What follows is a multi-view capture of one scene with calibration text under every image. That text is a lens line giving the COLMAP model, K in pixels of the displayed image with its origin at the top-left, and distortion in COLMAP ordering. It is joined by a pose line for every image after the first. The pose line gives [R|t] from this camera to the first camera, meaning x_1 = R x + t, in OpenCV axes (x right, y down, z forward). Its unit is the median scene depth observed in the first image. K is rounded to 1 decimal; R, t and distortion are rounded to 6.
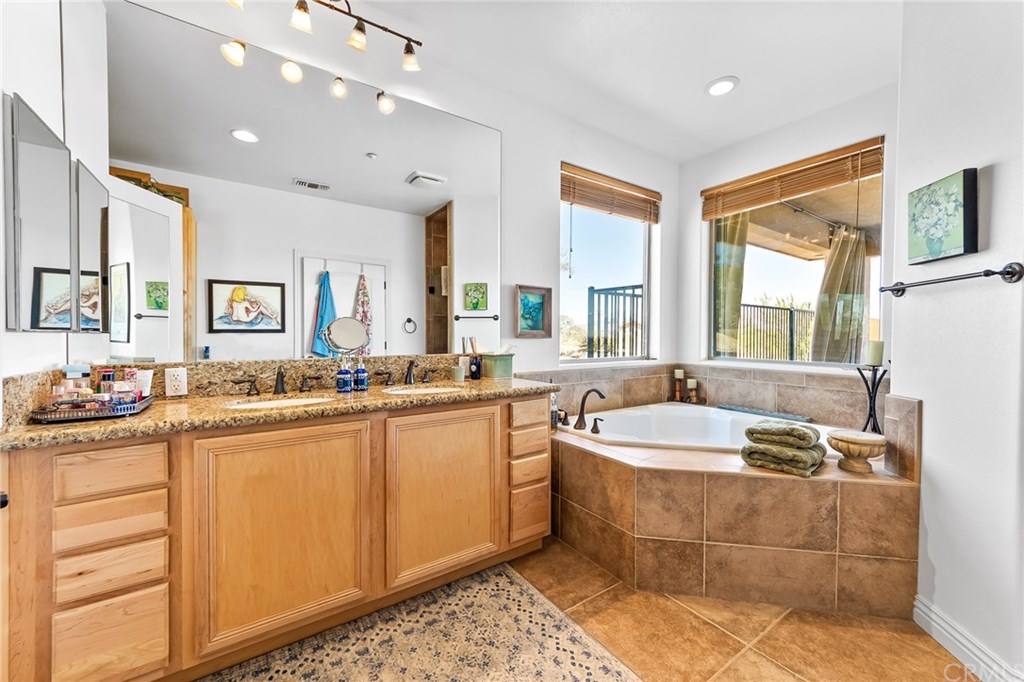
lens RADIAL K [[396.9, 0, 509.6], [0, 396.9, 339.4], [0, 0, 1]] dist [-0.000061, -0.000367]
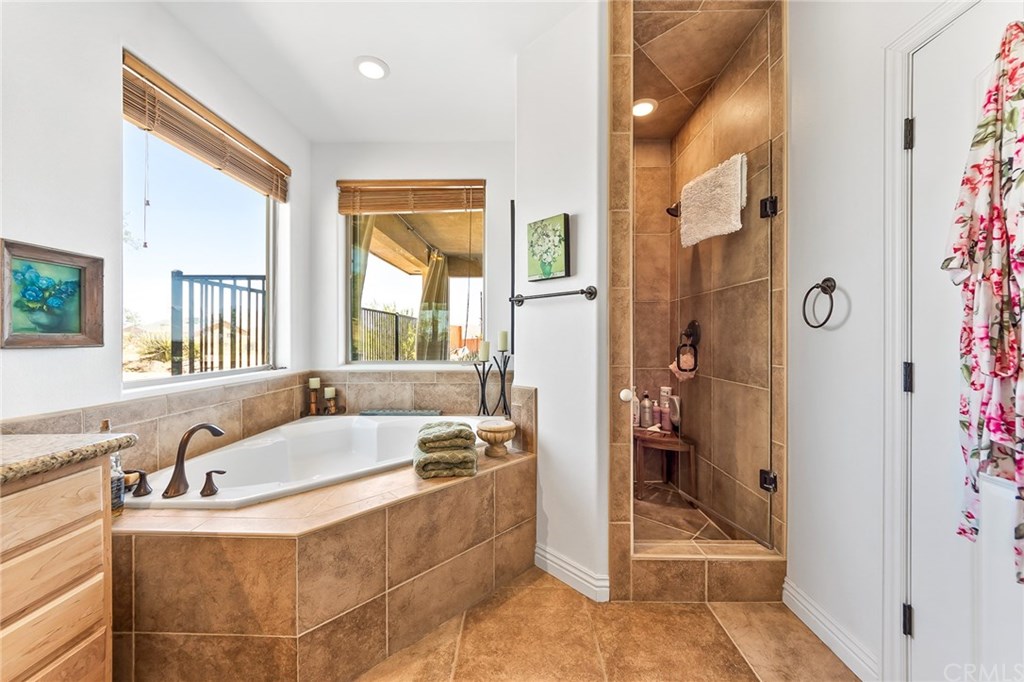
lens RADIAL K [[379.0, 0, 514.1], [0, 379.0, 334.0], [0, 0, 1]] dist [0.000064, -0.000346]
pose [[0.576138, -0.003171, 0.817346, 0.002061], [0.017390, 0.999814, -0.008378, -0.008070], [-0.817167, 0.019040, 0.576086, 0.240914]]
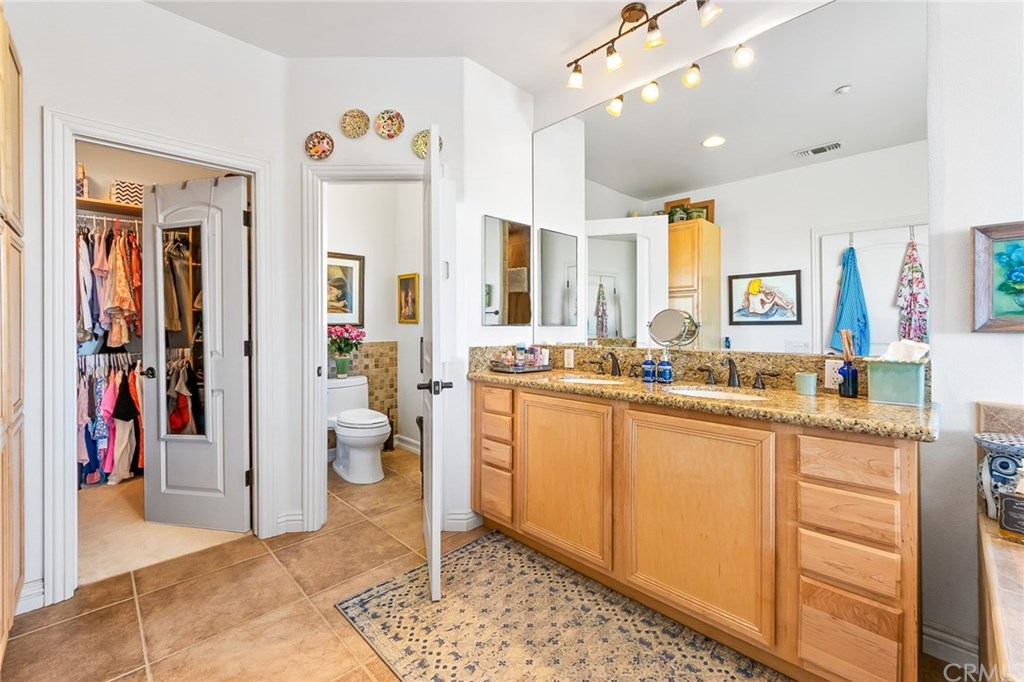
lens RADIAL K [[427.9, 0, 514.5], [0, 427.9, 324.0], [0, 0, 1]] dist [-0.000374, -0.000377]
pose [[0.181262, -0.007658, -0.983405, 0.490136], [-0.010078, 0.999903, -0.009644, -0.003918], [0.983383, 0.011659, 0.181167, 0.353442]]
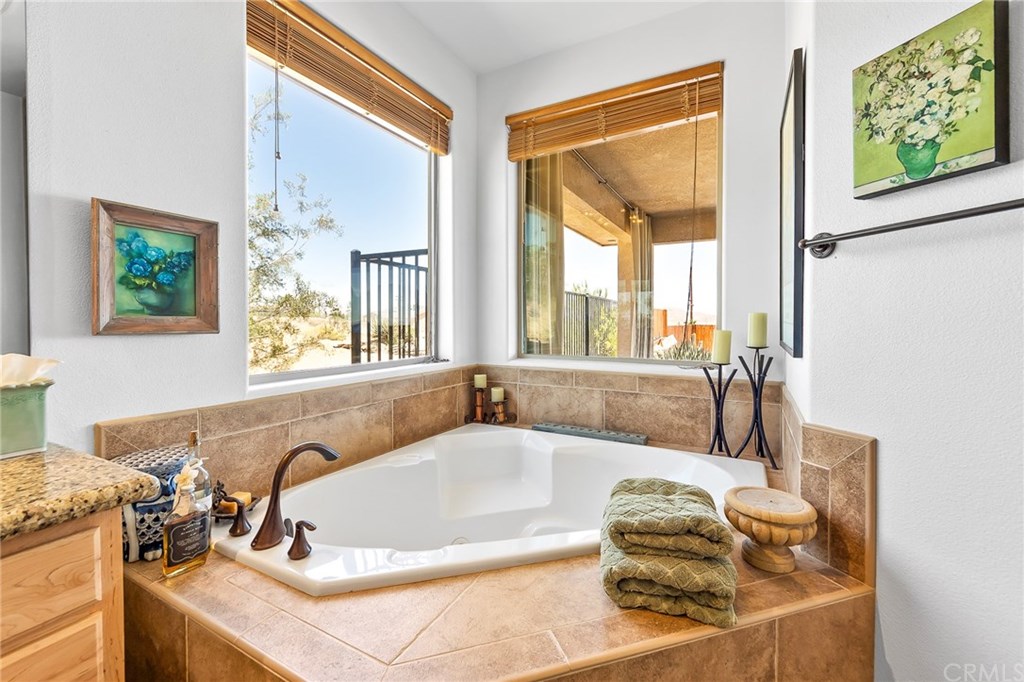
lens RADIAL K [[427.9, 0, 514.5], [0, 427.9, 324.0], [0, 0, 1]] dist [-0.000374, -0.000377]
pose [[0.886163, -0.007697, 0.463309, 0.206169], [0.011641, 0.999916, -0.005654, -0.008444], [-0.463227, 0.010404, 0.886179, 0.473329]]
